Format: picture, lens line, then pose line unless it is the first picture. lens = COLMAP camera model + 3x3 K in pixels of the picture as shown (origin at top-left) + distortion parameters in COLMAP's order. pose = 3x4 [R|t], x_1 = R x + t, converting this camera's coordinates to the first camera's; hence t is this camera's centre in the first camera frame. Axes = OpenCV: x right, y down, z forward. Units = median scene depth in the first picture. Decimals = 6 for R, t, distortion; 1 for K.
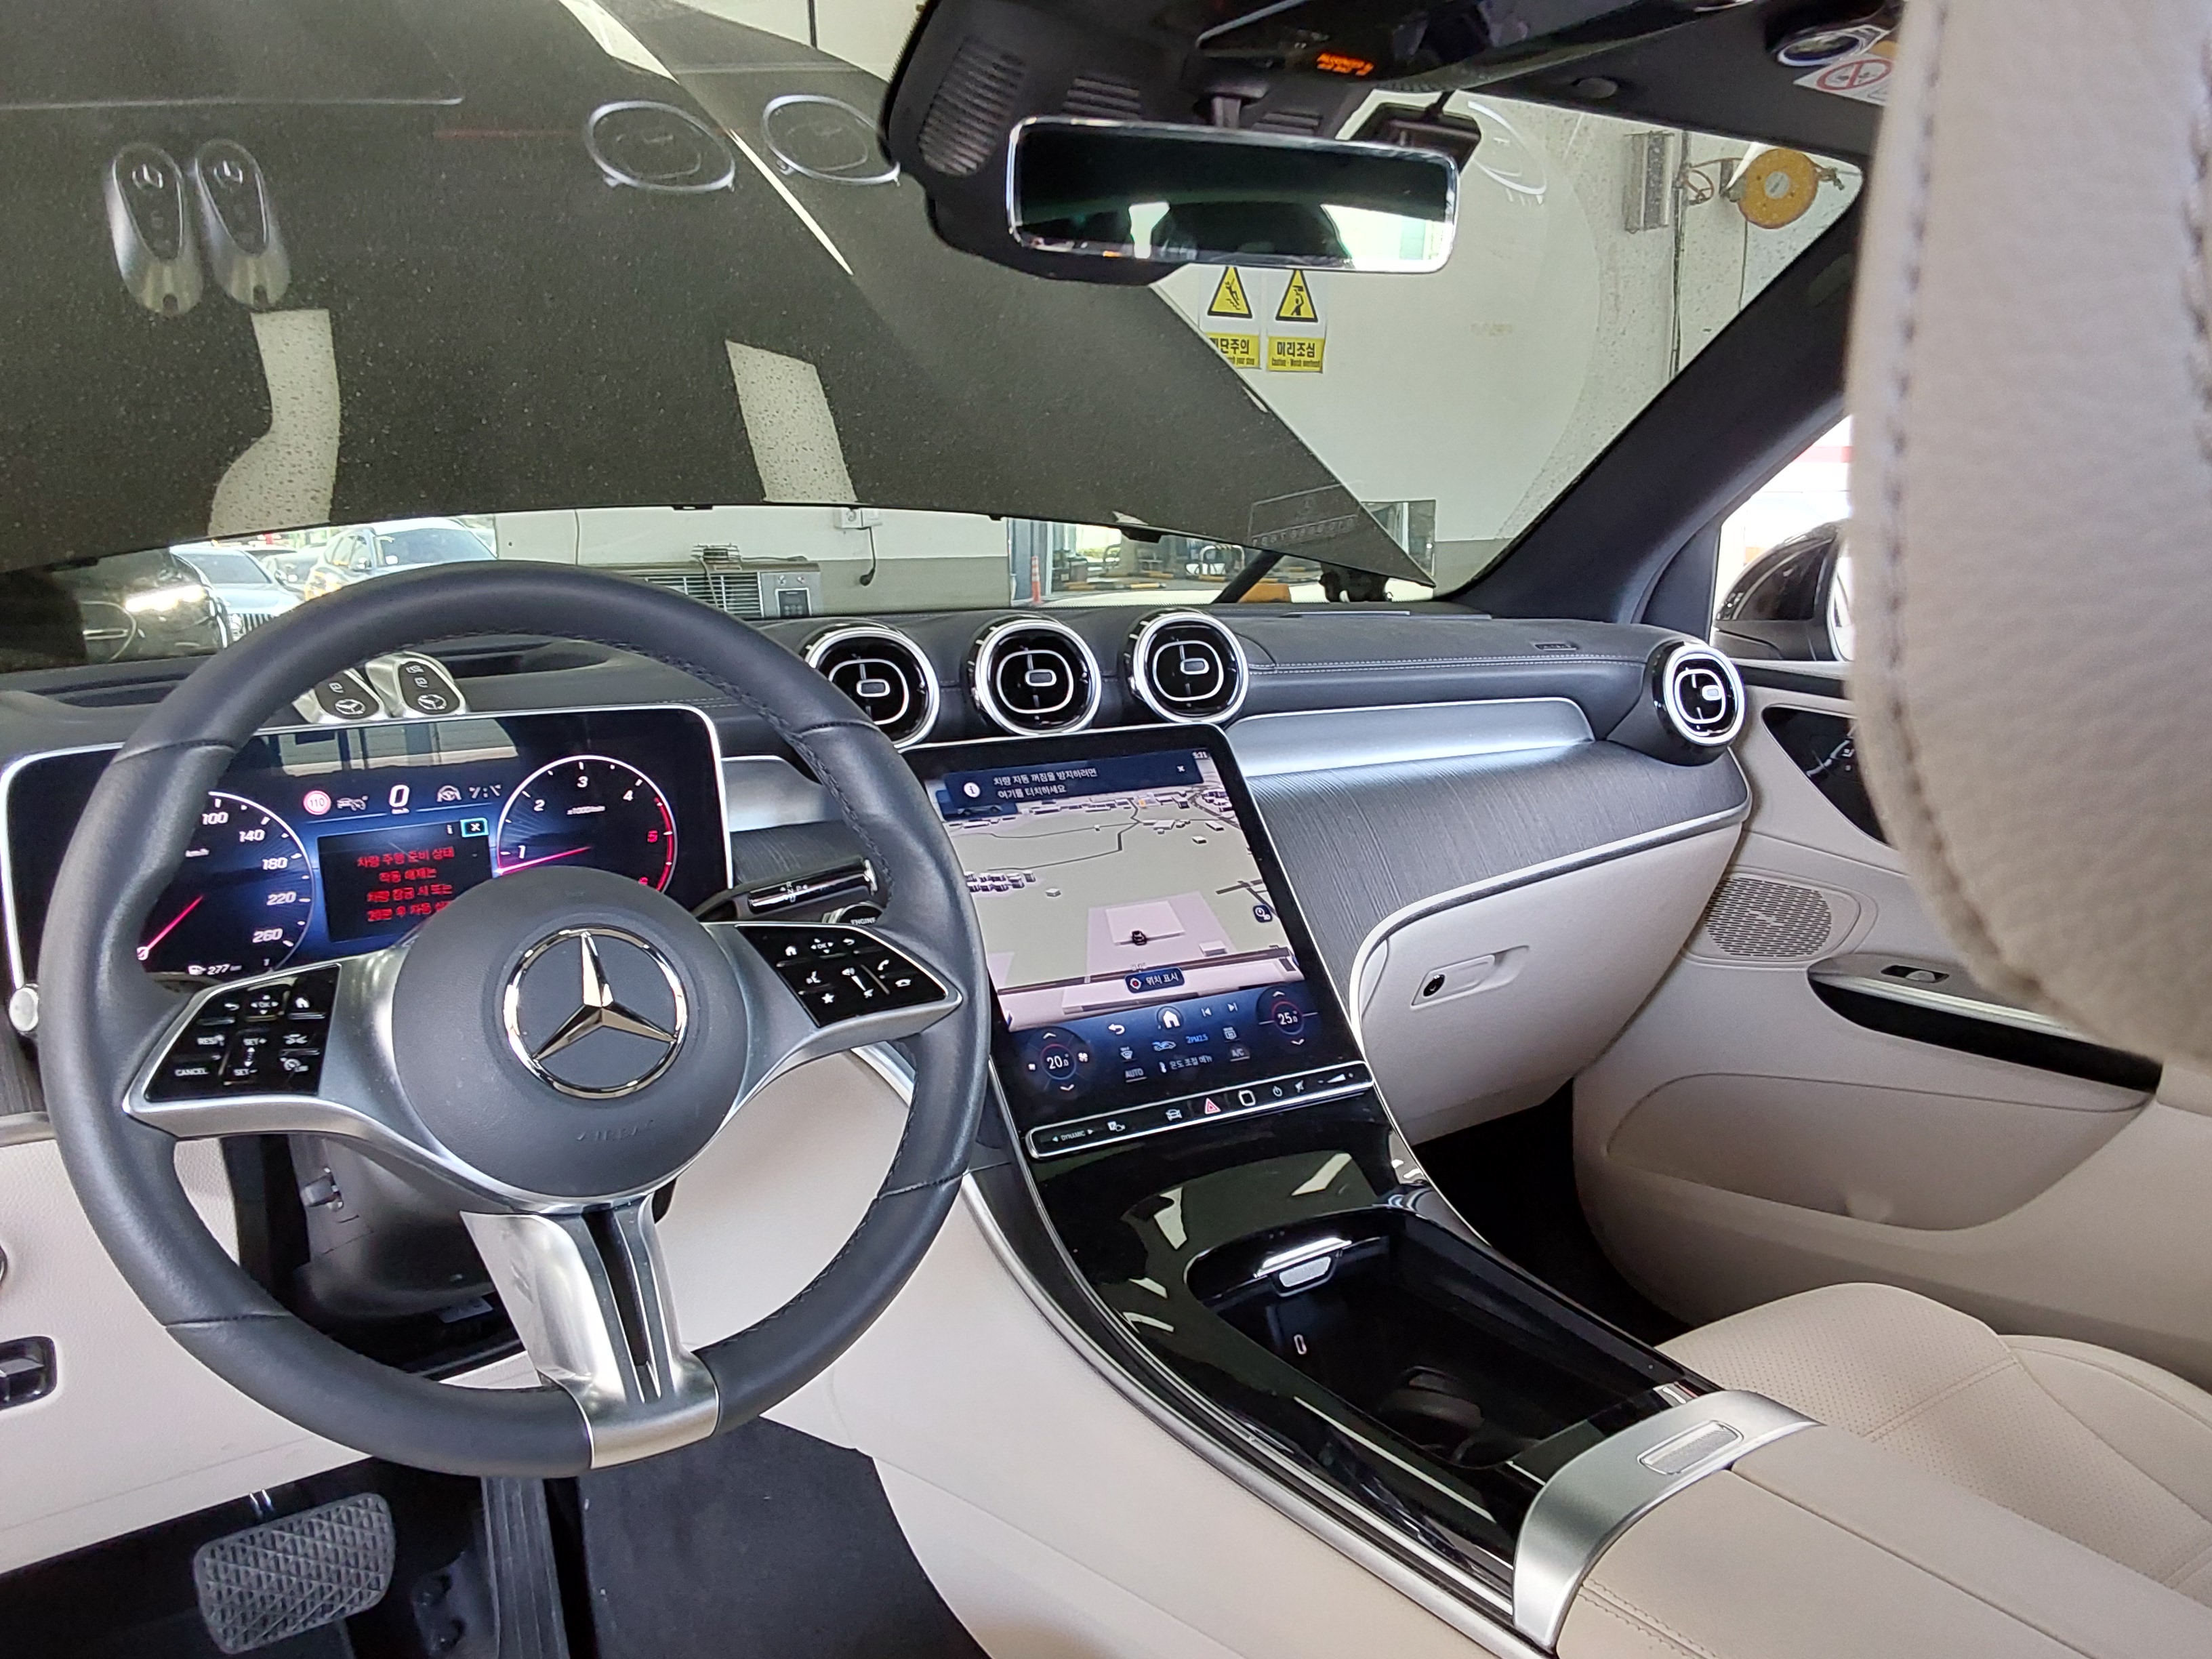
lens RADIAL K [[1732.0, 0, 1117.0], [0, 1732.0, 830.2], [0, 0, 1]] dist [0.152656, -0.234944]
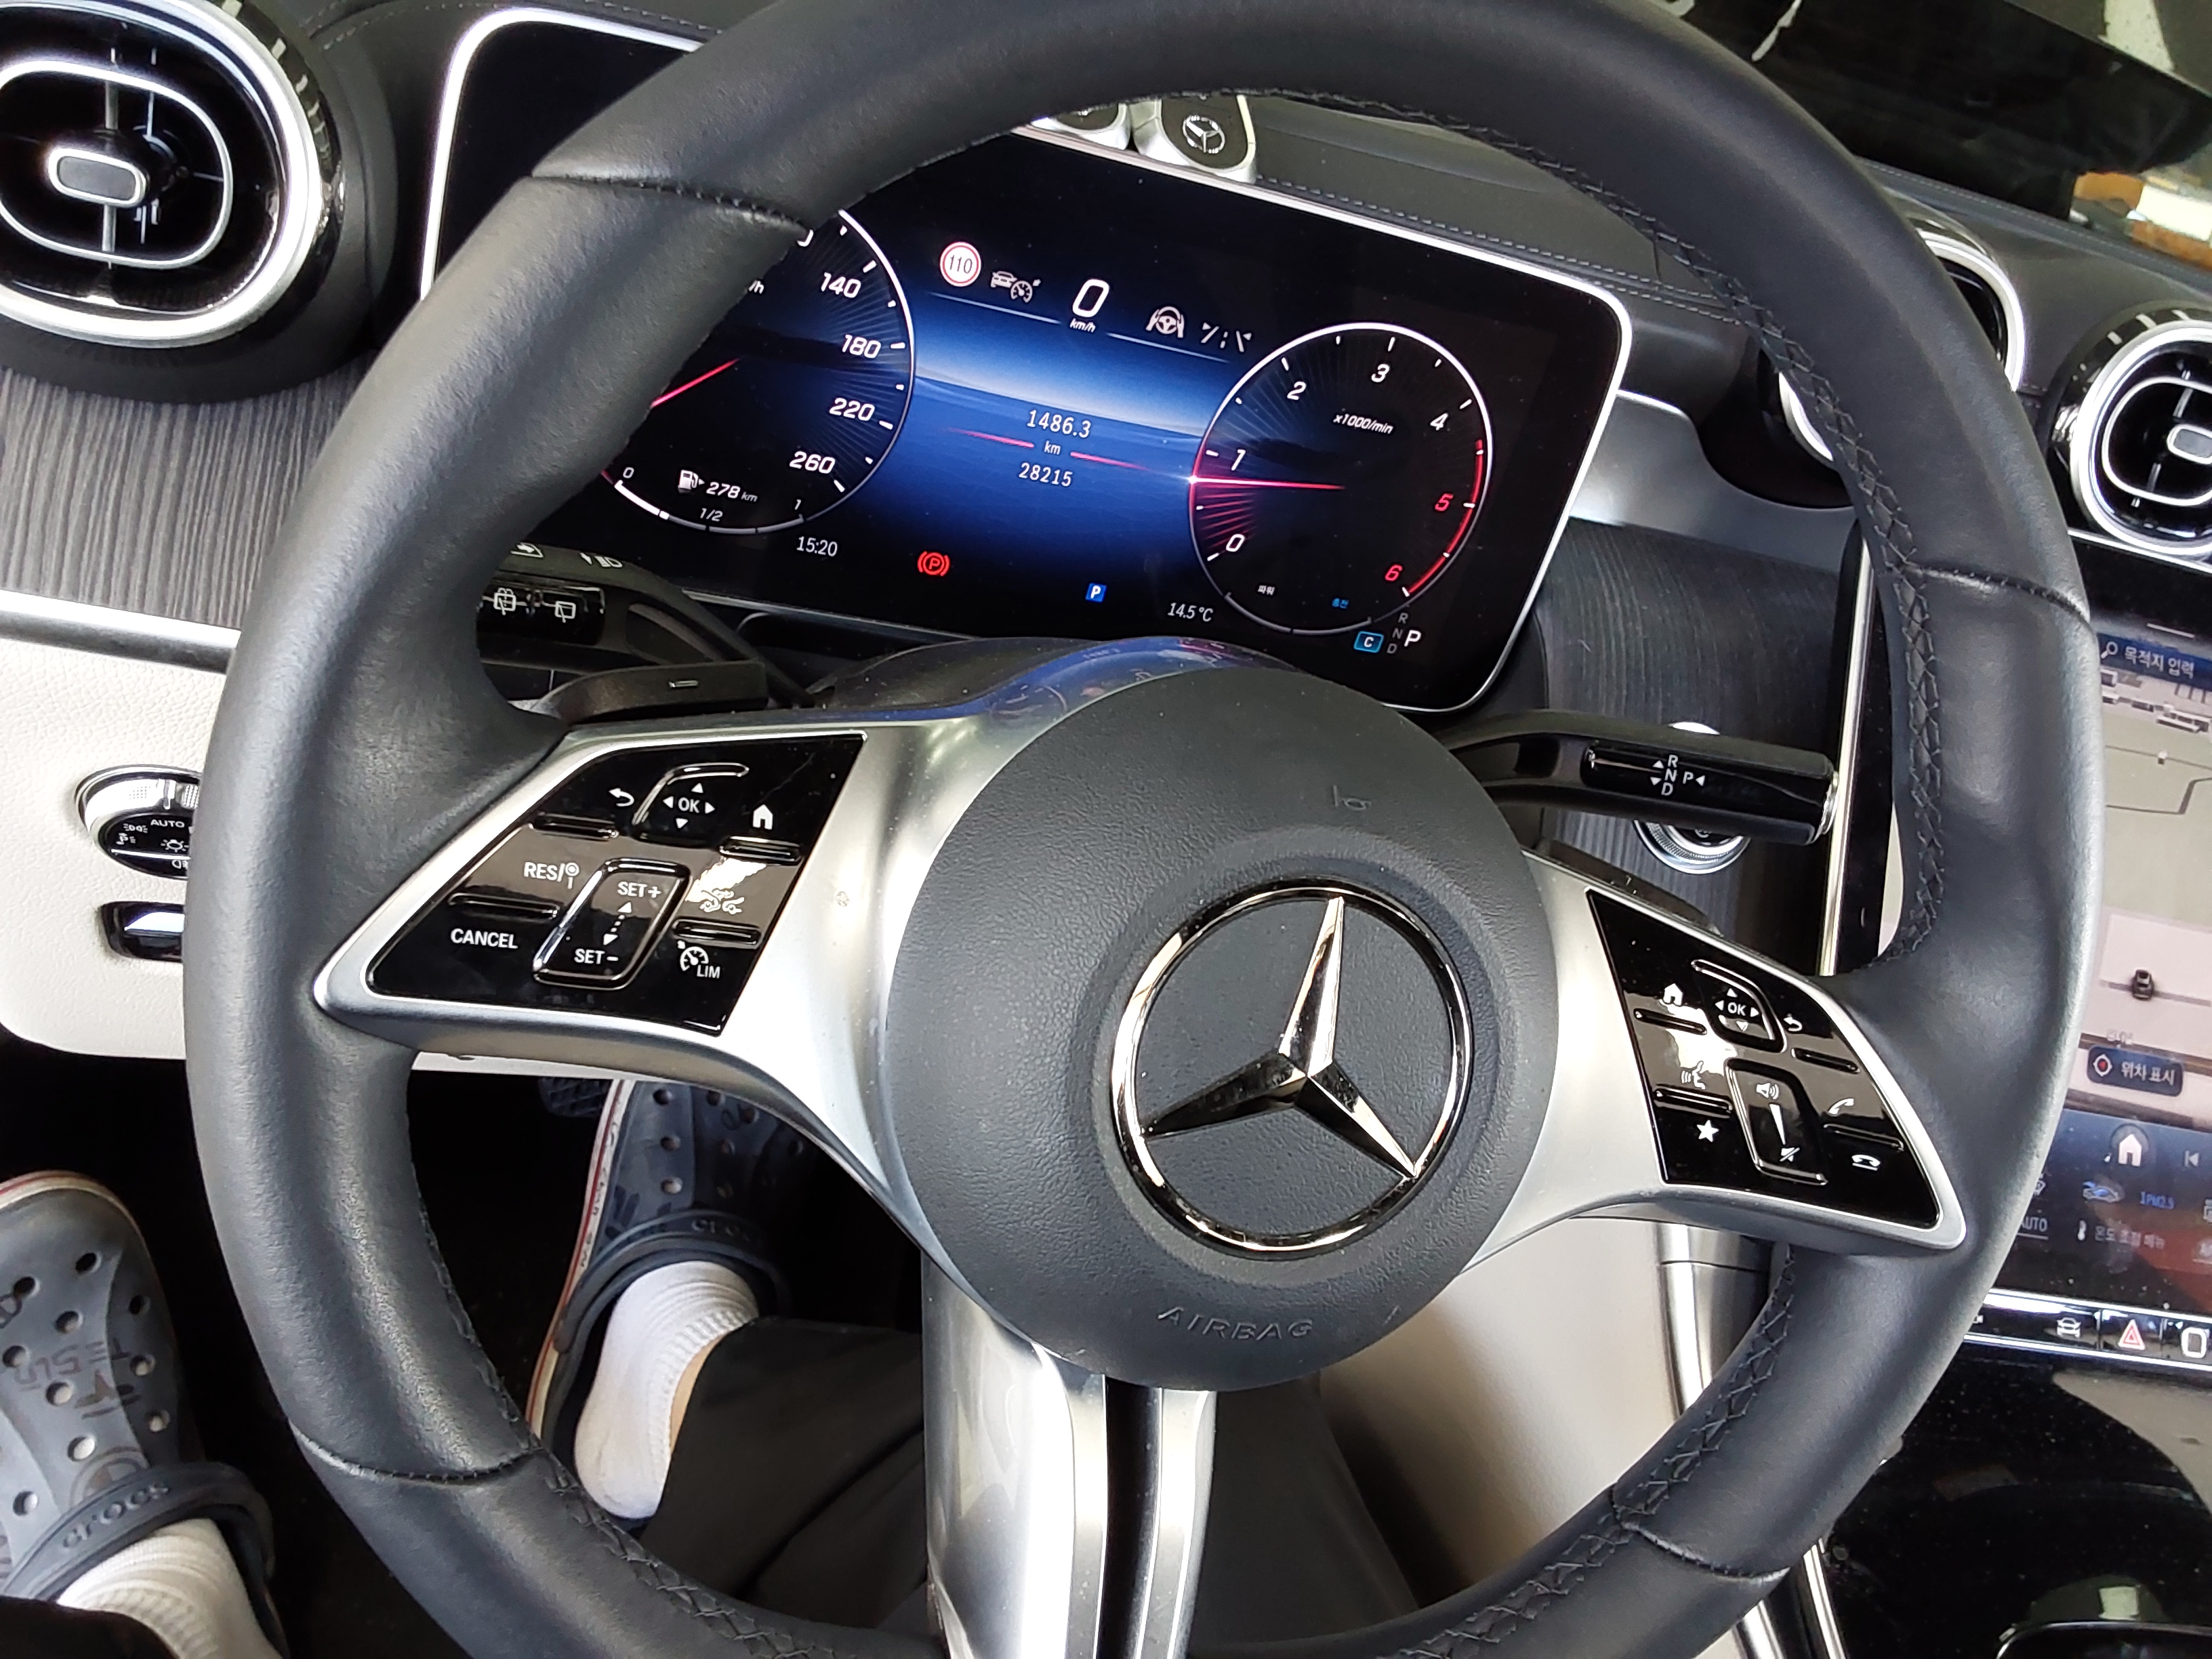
lens RADIAL K [[1732.0, 0, 1117.0], [0, 1732.0, 830.2], [0, 0, 1]] dist [0.152656, -0.234944]
pose [[0.871892, 0.448579, -0.196422, -0.213781], [-0.362953, 0.861231, 0.355734, -0.073189], [0.328739, -0.238870, 0.913713, 0.454337]]
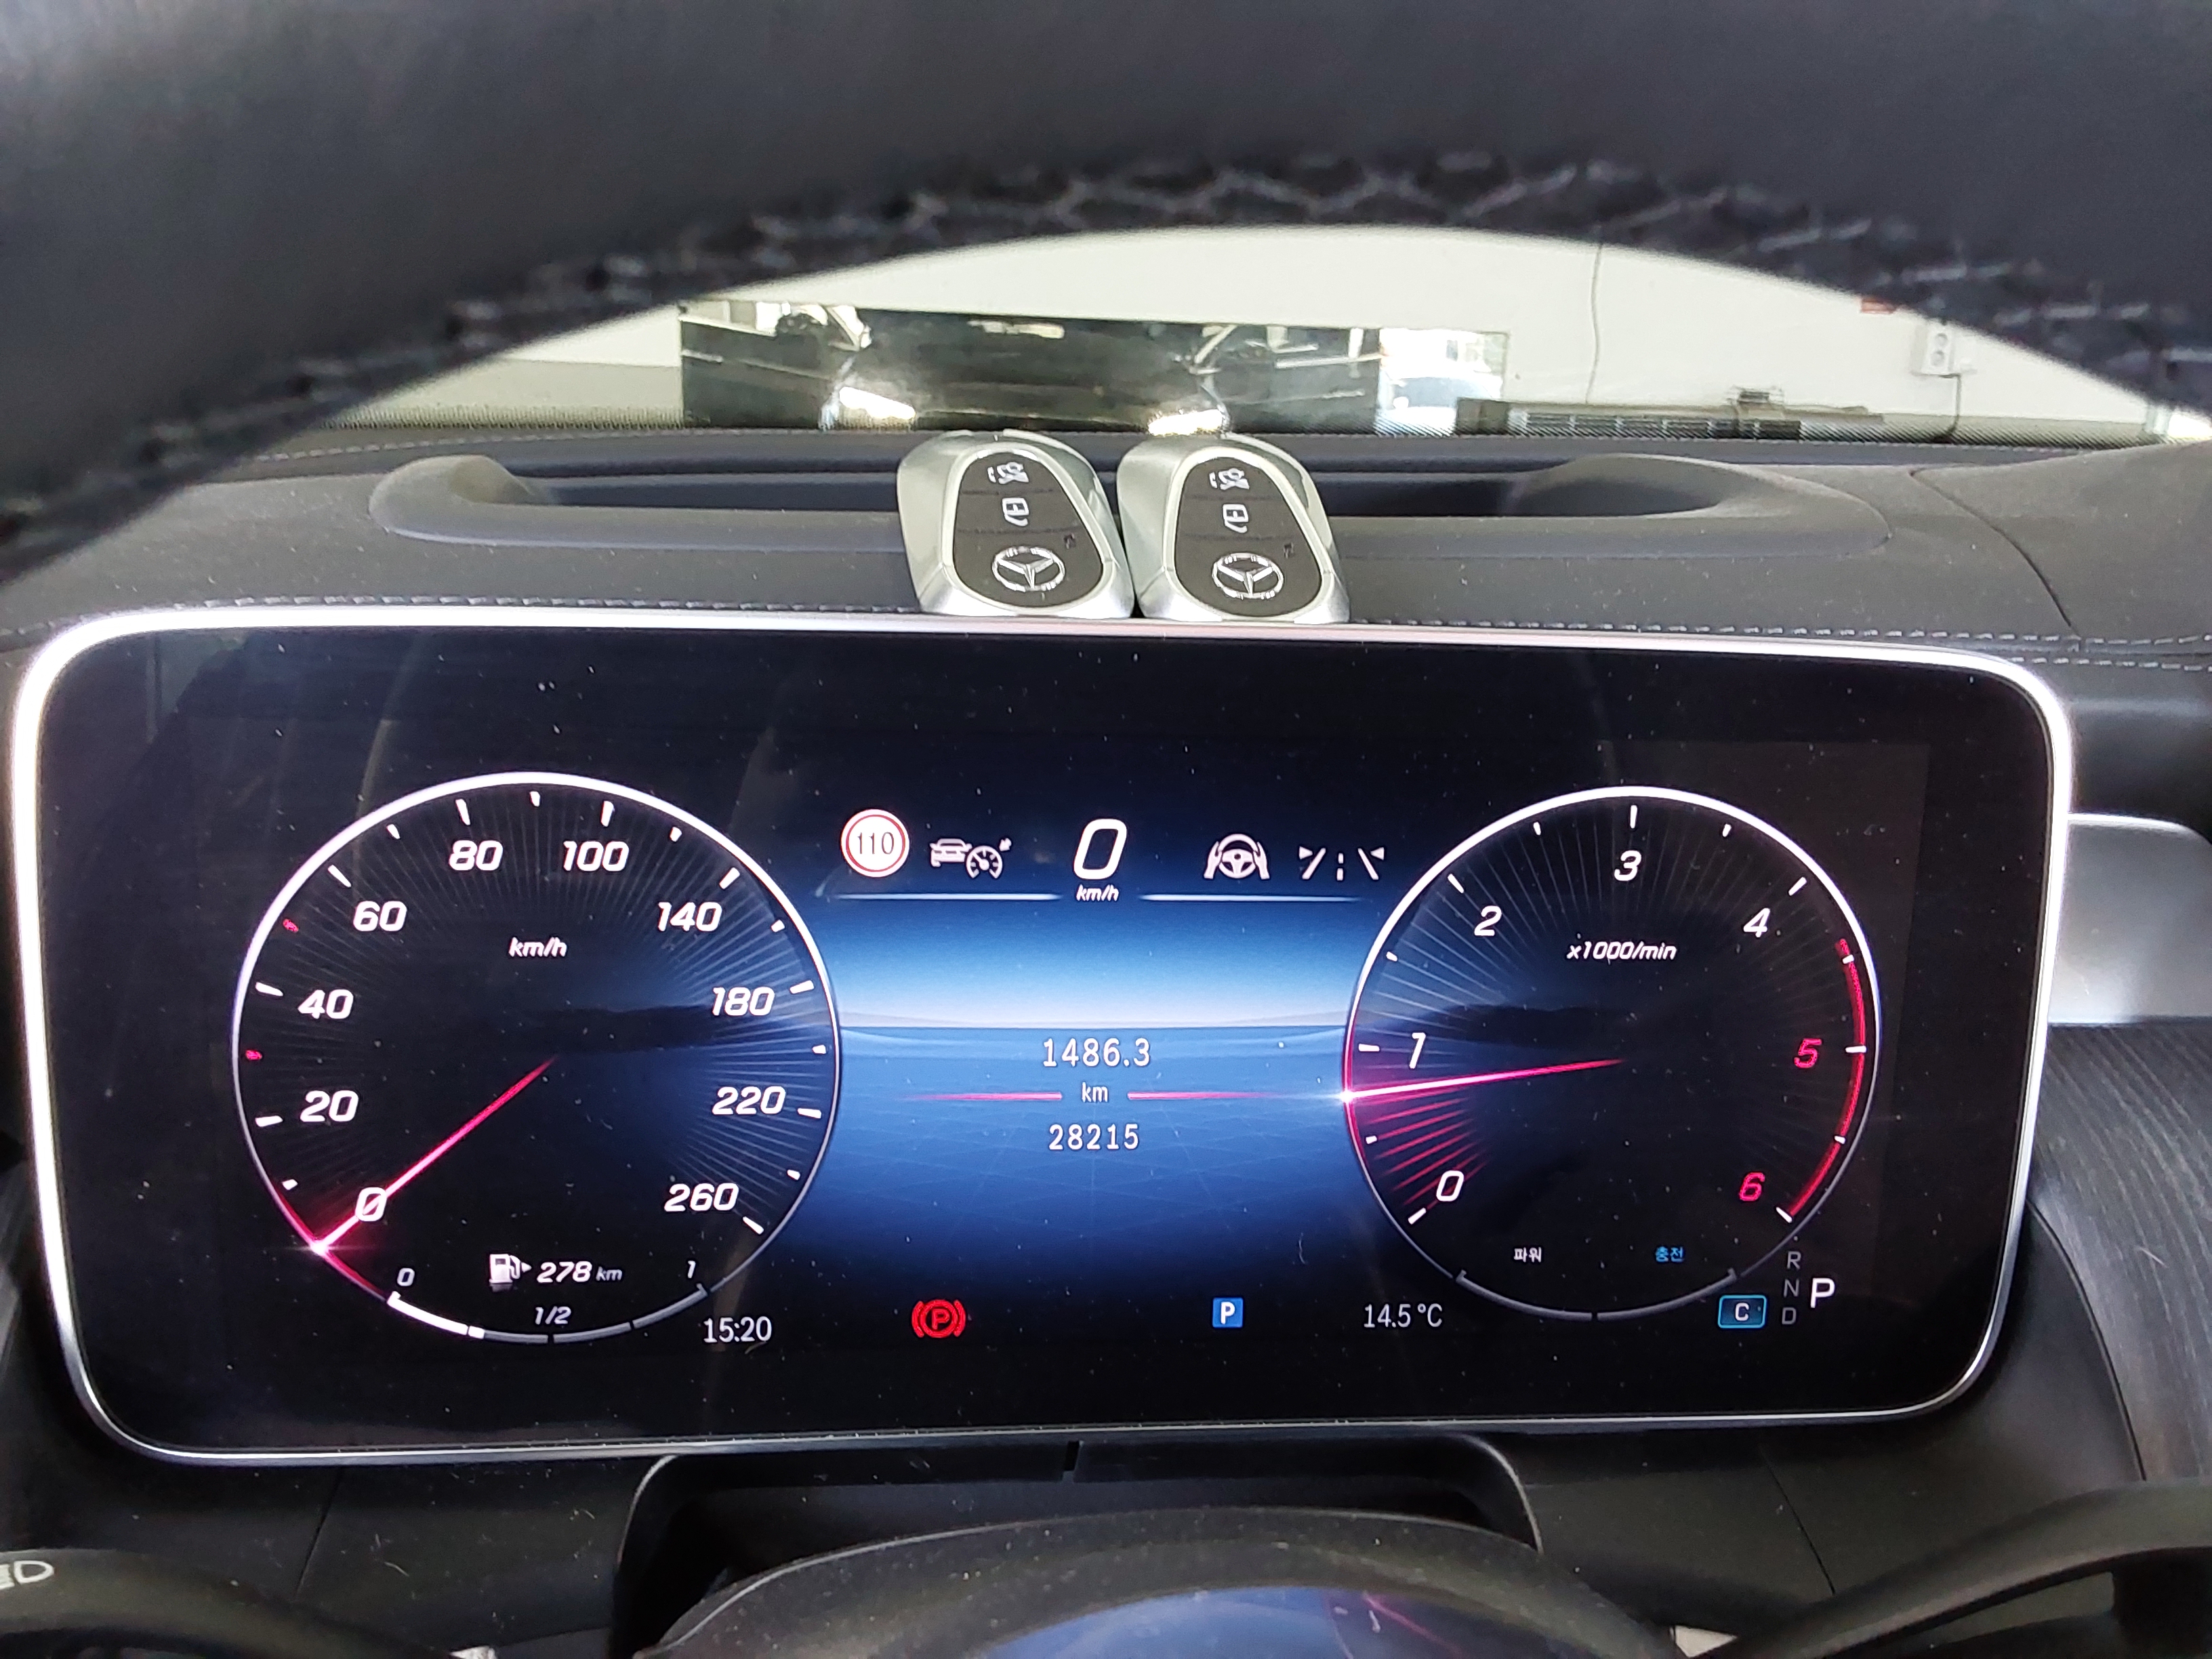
lens RADIAL K [[1732.0, 0, 1117.0], [0, 1732.0, 830.2], [0, 0, 1]] dist [0.152656, -0.234944]
pose [[0.852936, 0.180651, -0.489761, -0.238630], [-0.141643, 0.983104, 0.115947, -0.061065], [0.502431, -0.029524, 0.864113, 0.704454]]
